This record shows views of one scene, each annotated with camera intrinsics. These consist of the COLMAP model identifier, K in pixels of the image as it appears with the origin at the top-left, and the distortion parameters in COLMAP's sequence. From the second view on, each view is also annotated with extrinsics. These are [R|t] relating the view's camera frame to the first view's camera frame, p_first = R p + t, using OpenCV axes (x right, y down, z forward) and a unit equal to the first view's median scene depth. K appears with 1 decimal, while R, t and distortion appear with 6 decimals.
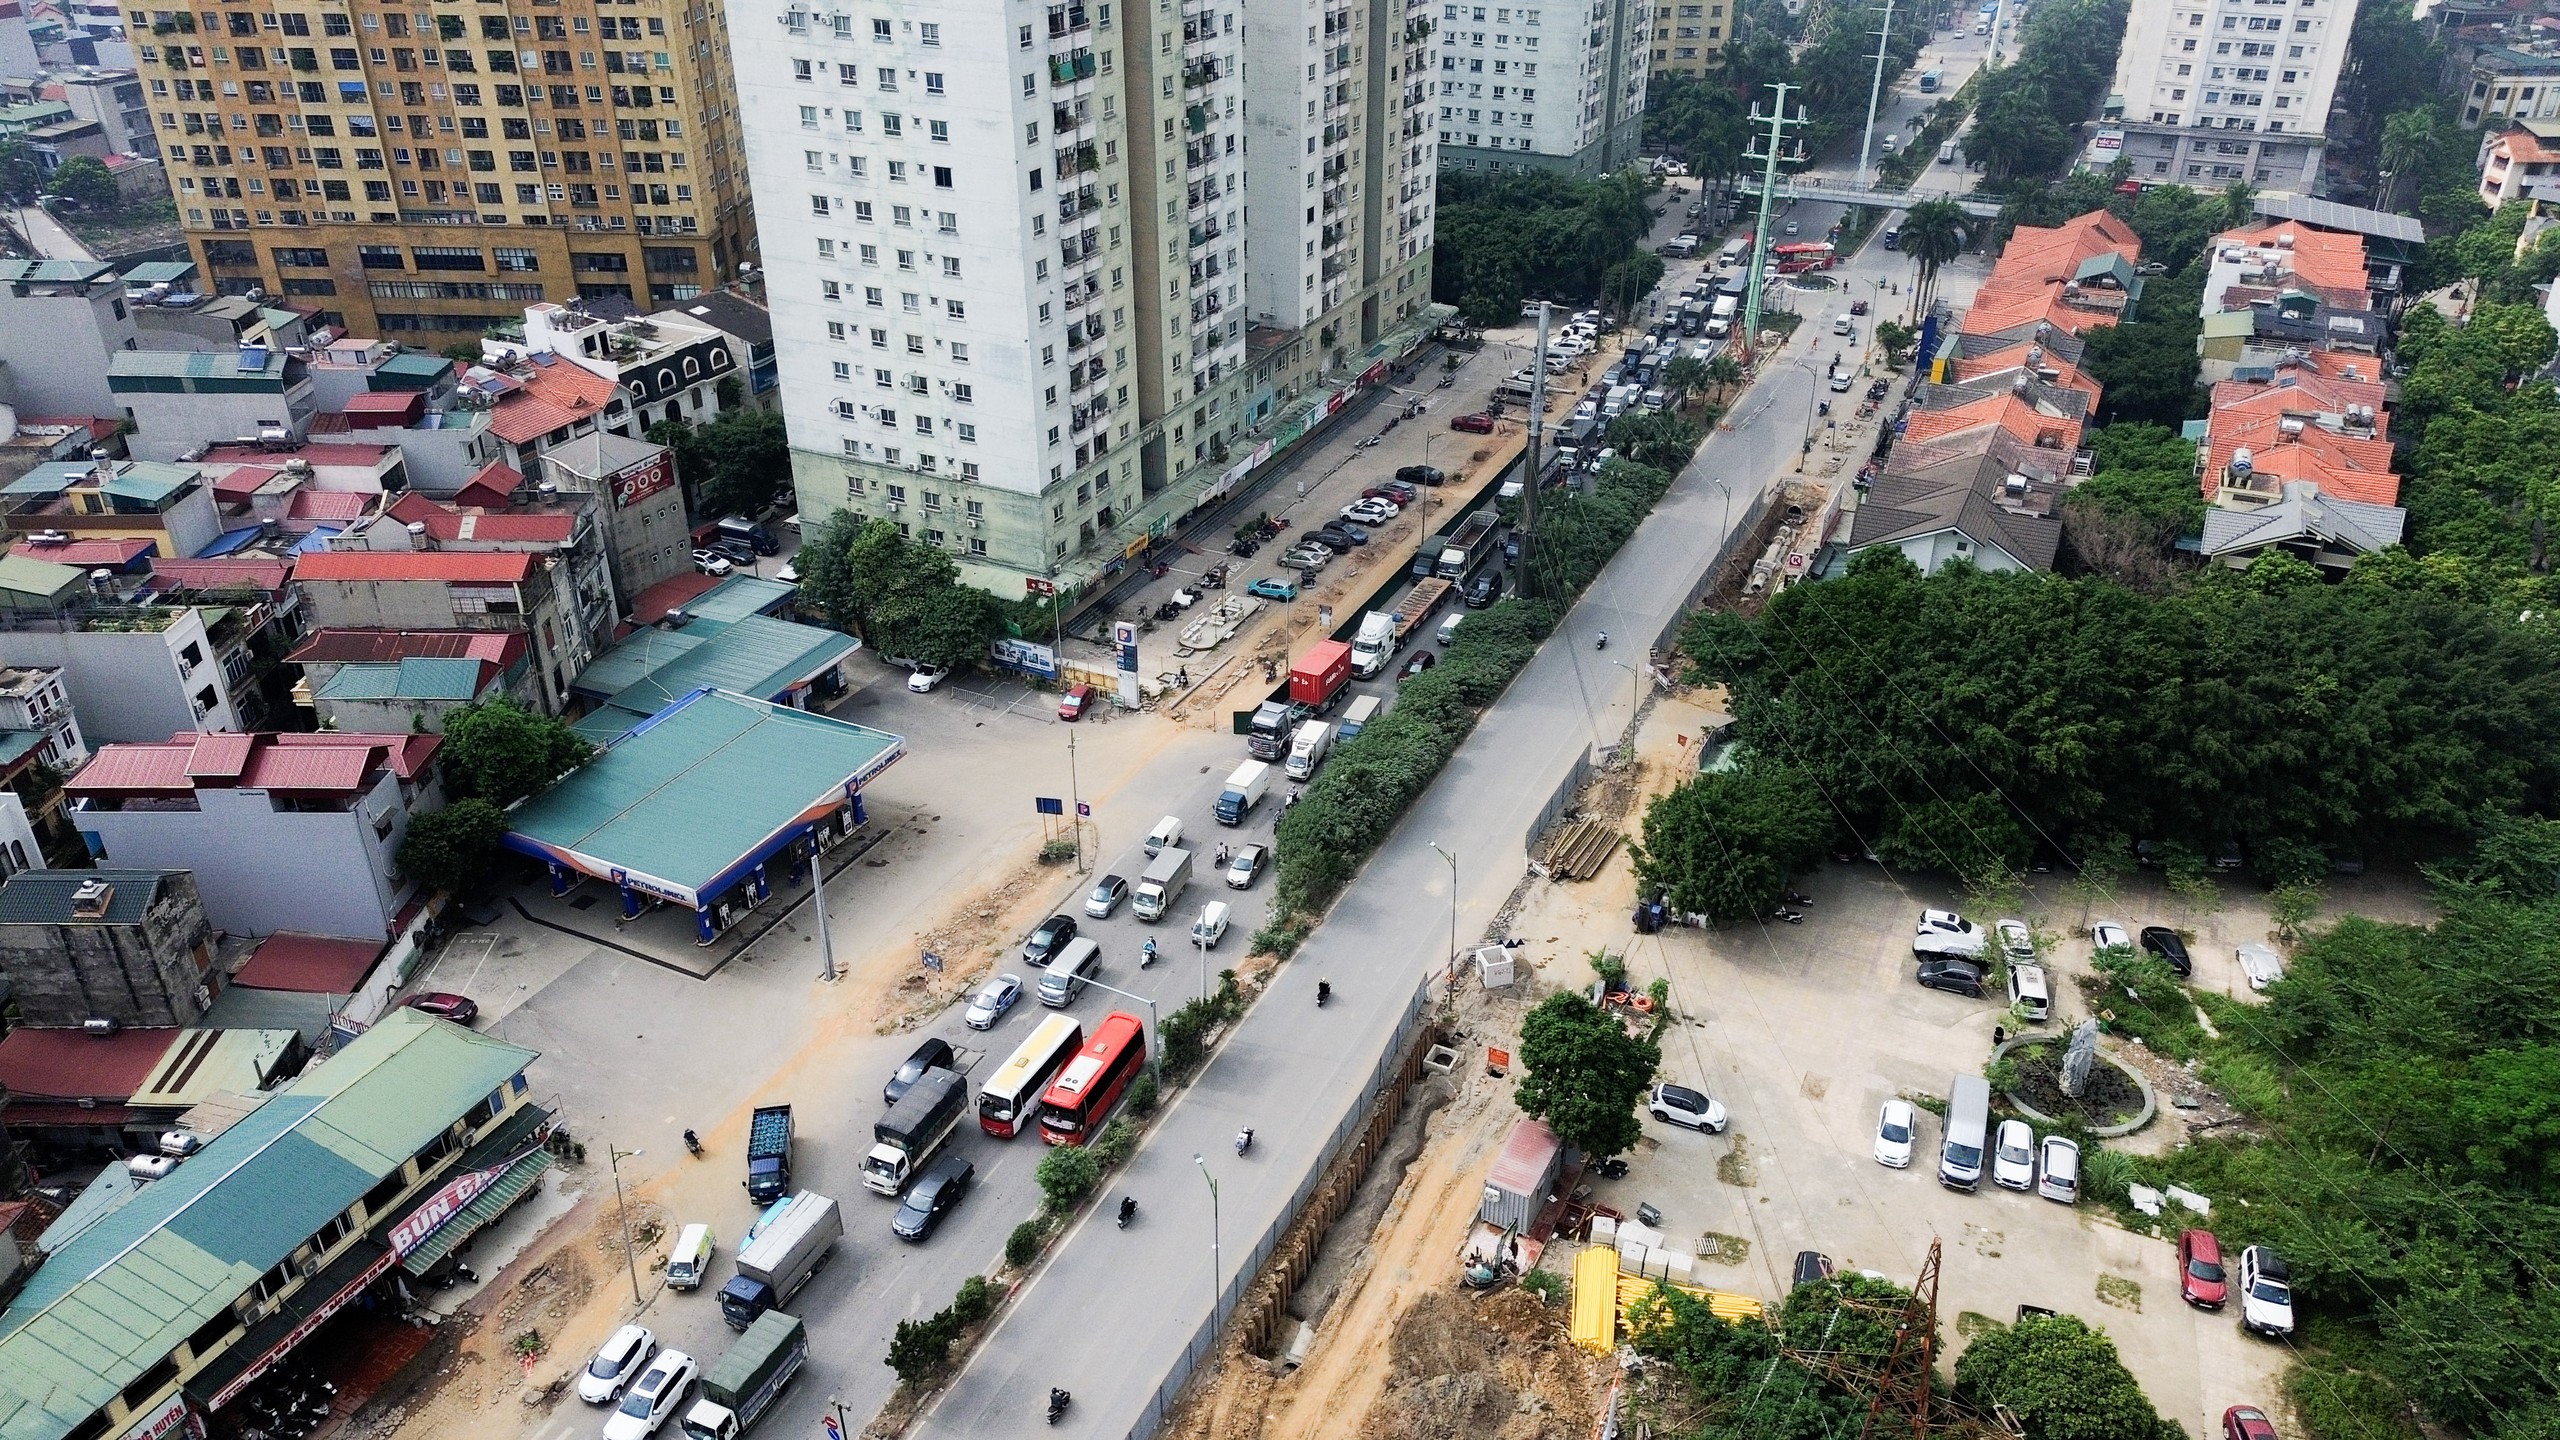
lens RADIAL K [[1822.6, 0, 1275.4], [0, 1822.6, 709.7], [0, 0, 1]] dist [0.071909, -0.067912]
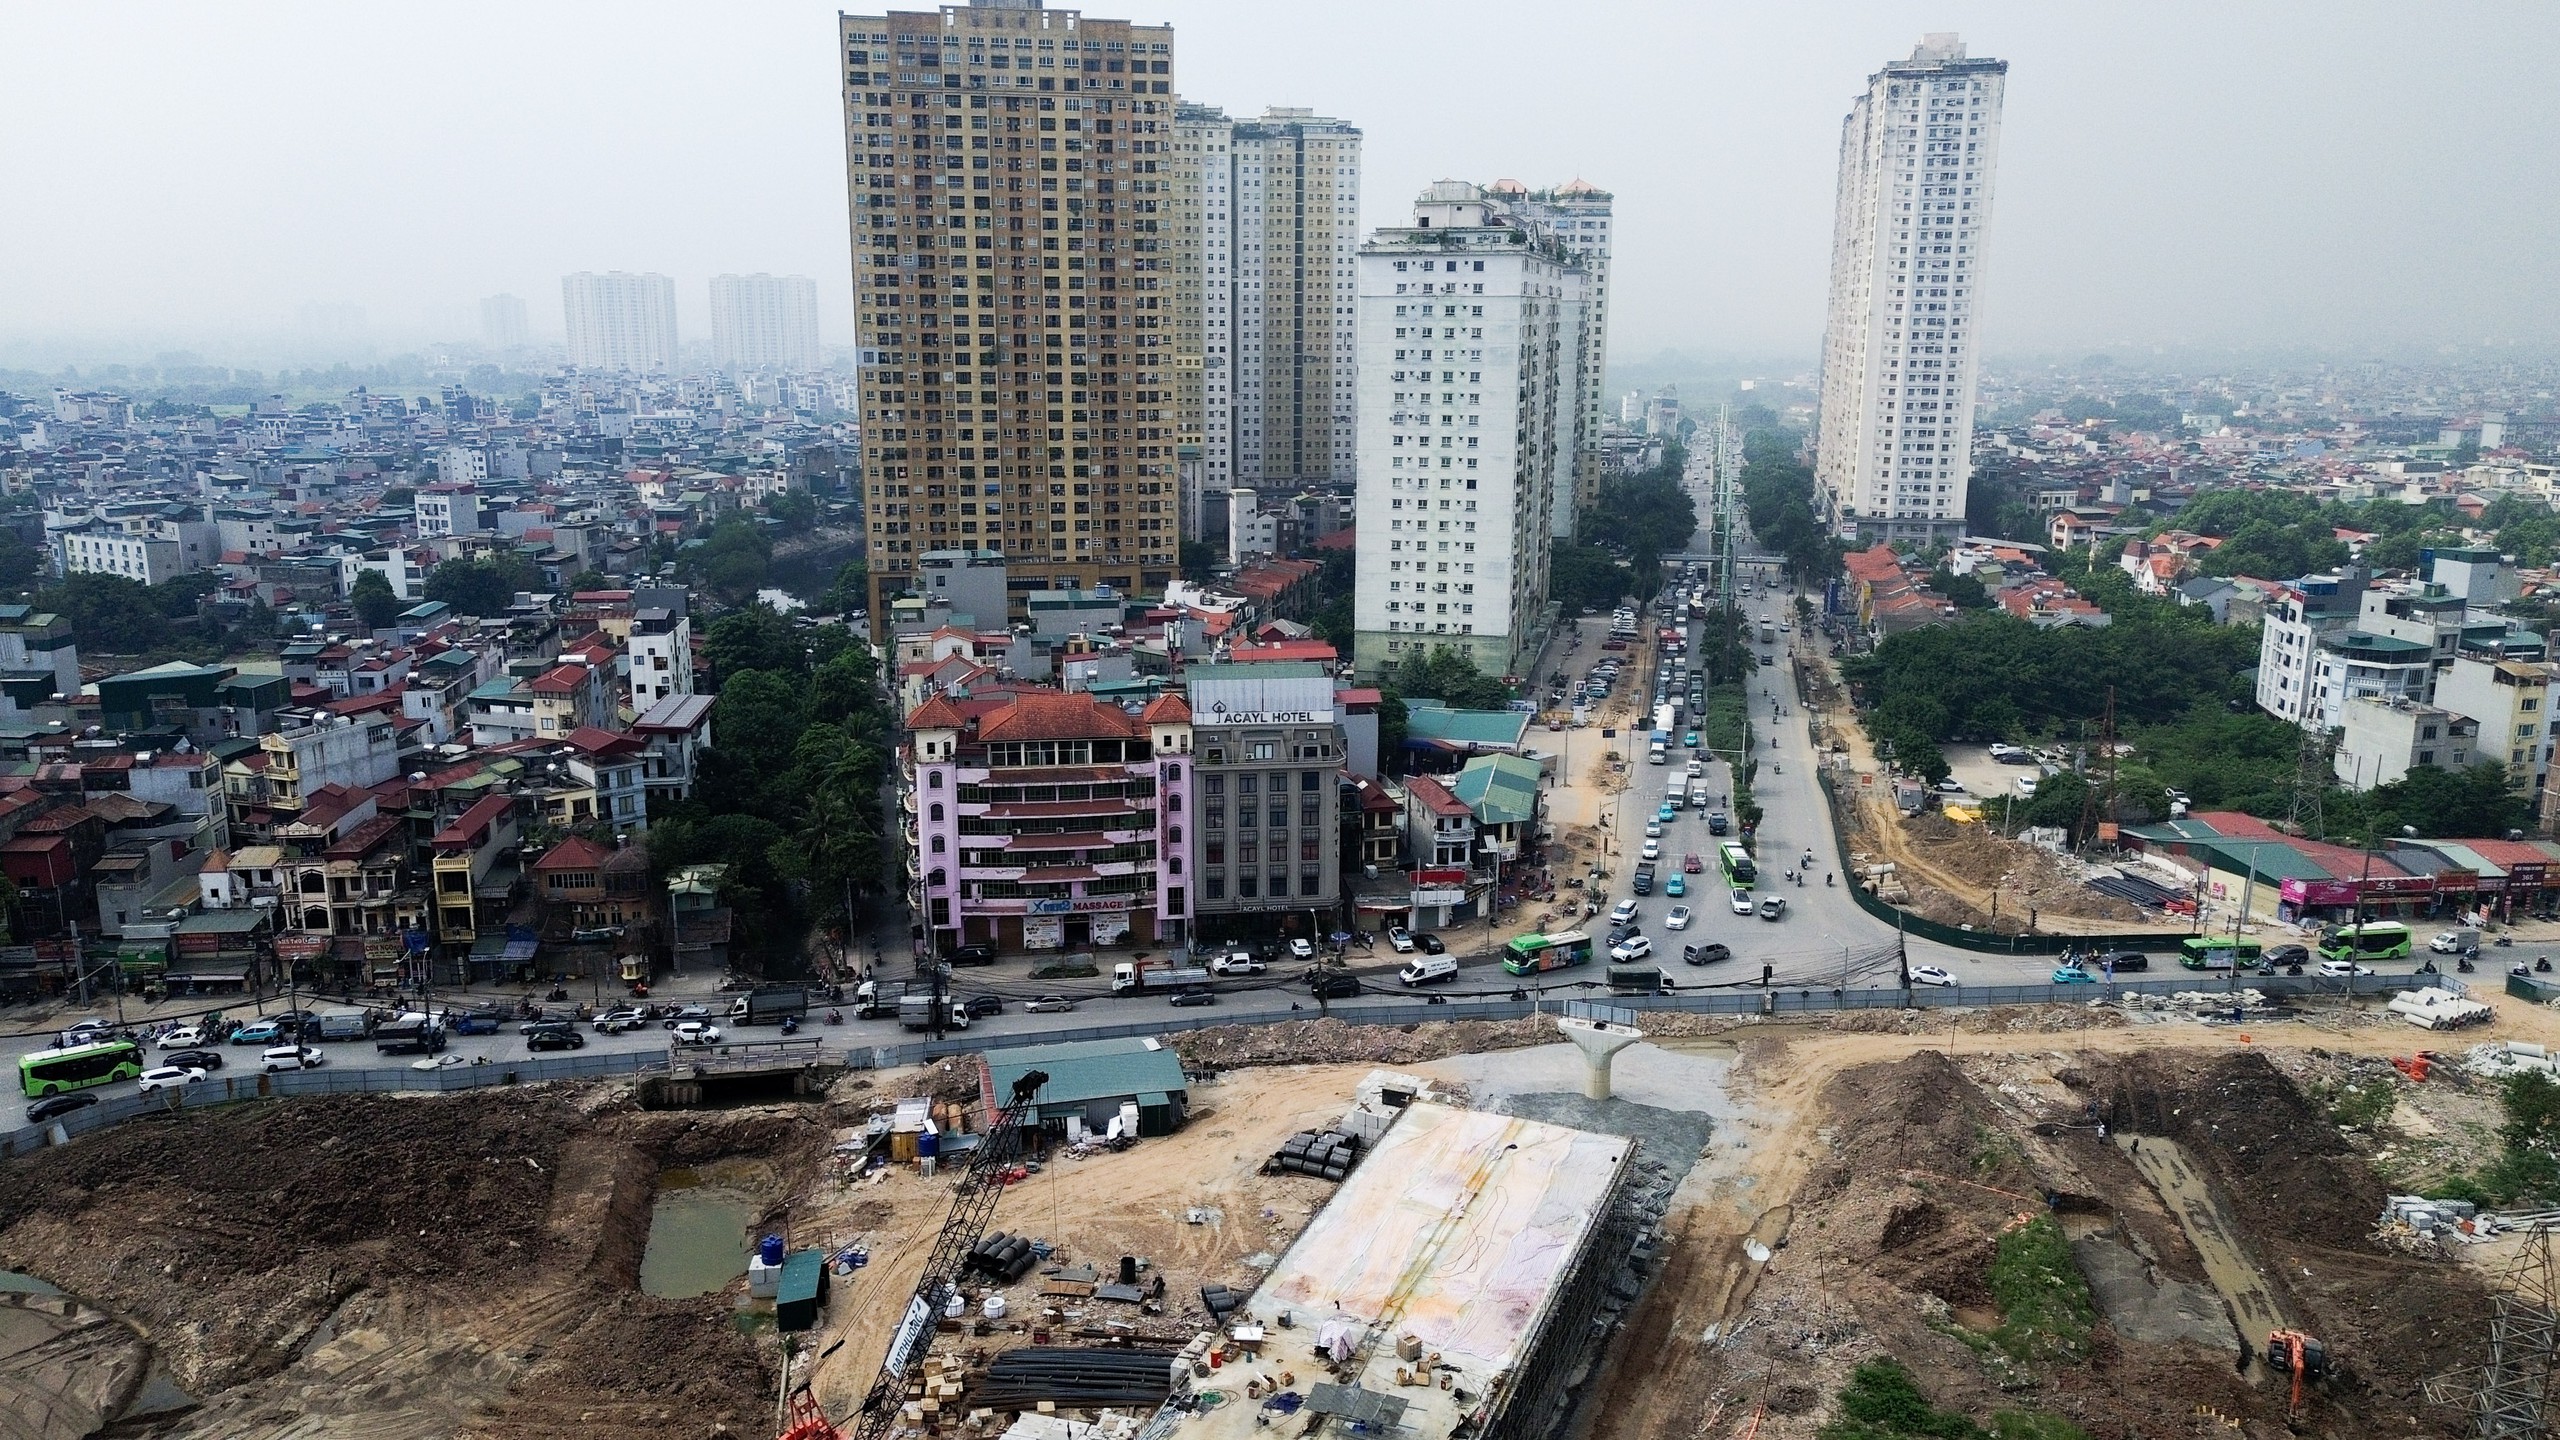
lens RADIAL K [[1825.3, 0, 1277.5], [0, 1825.3, 717.7], [0, 0, 1]] dist [0.091330, -0.101274]
pose [[0.974388, -0.043742, 0.220580, -0.622338], [0.103767, 0.957684, -0.268465, 0.365350], [-0.199502, 0.284478, 0.937695, -0.616369]]
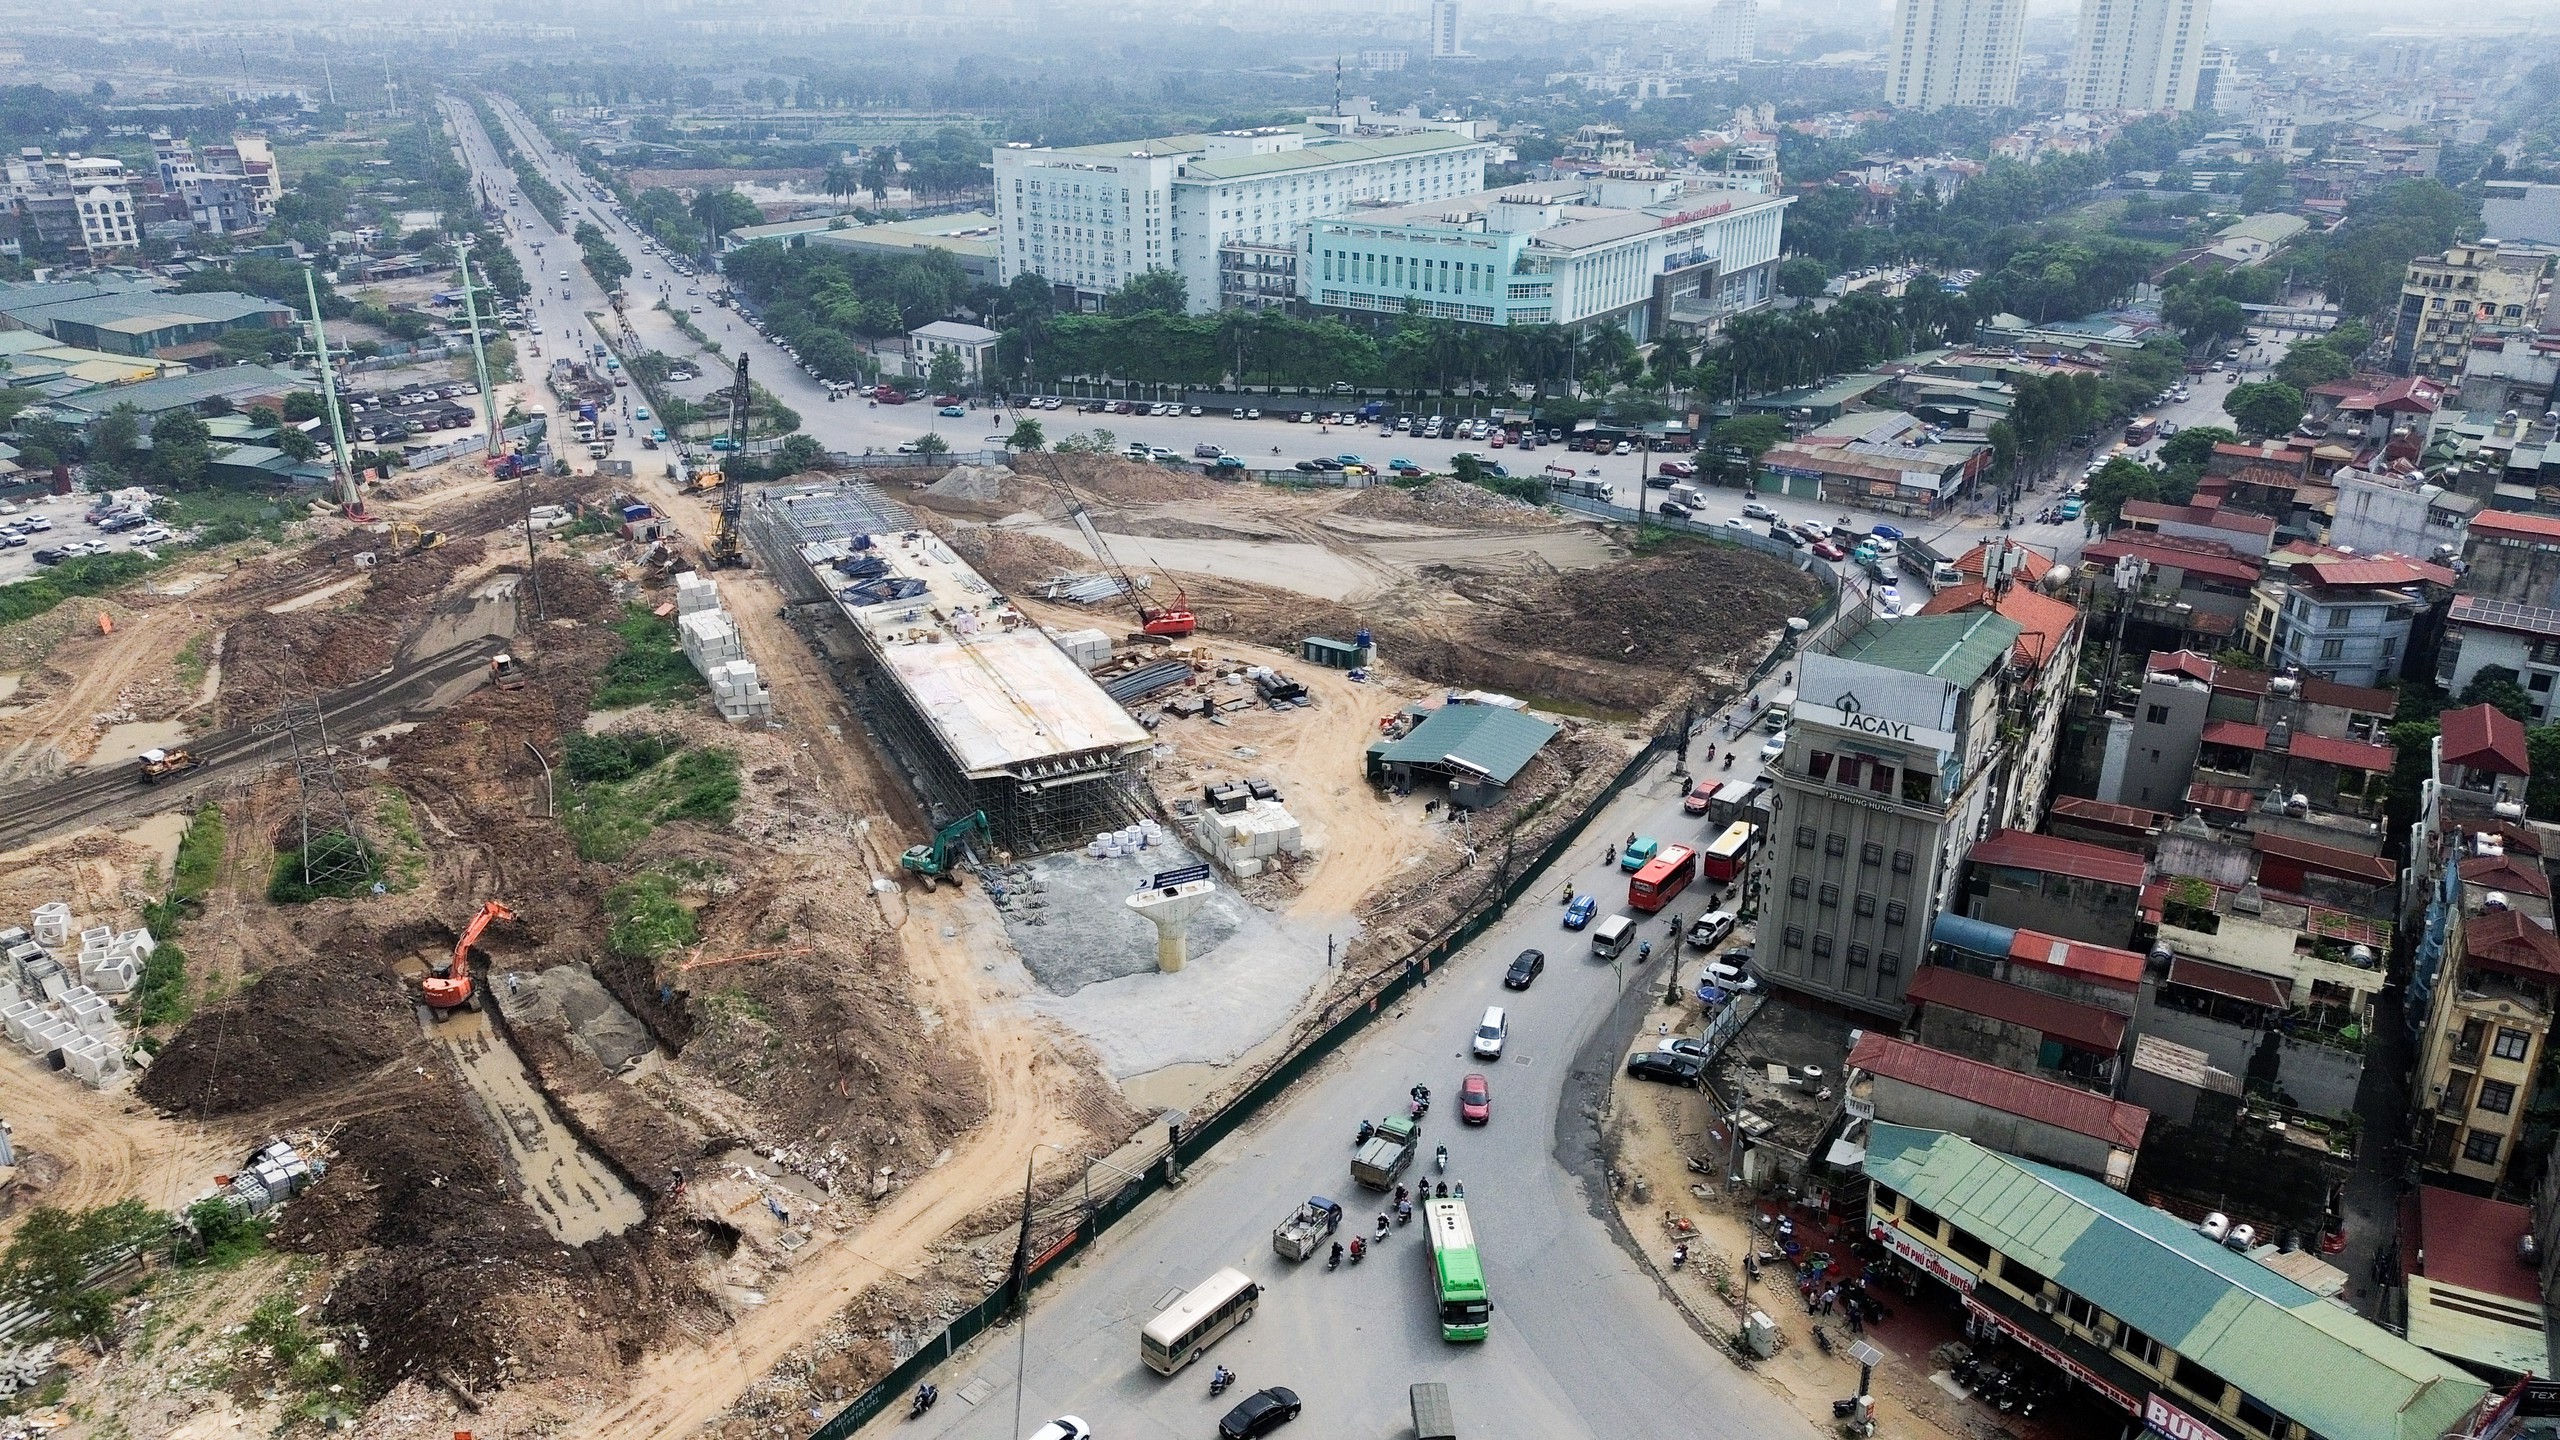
lens RADIAL K [[1811.7, 0, 1277.2], [0, 1811.7, 726.1], [0, 0, 1]] dist [0.069281, -0.061415]
pose [[-0.481755, 0.332713, -0.810687, 0.203120], [-0.422762, 0.722097, 0.547583, -0.147777], [0.767583, 0.606529, -0.207216, 0.272333]]
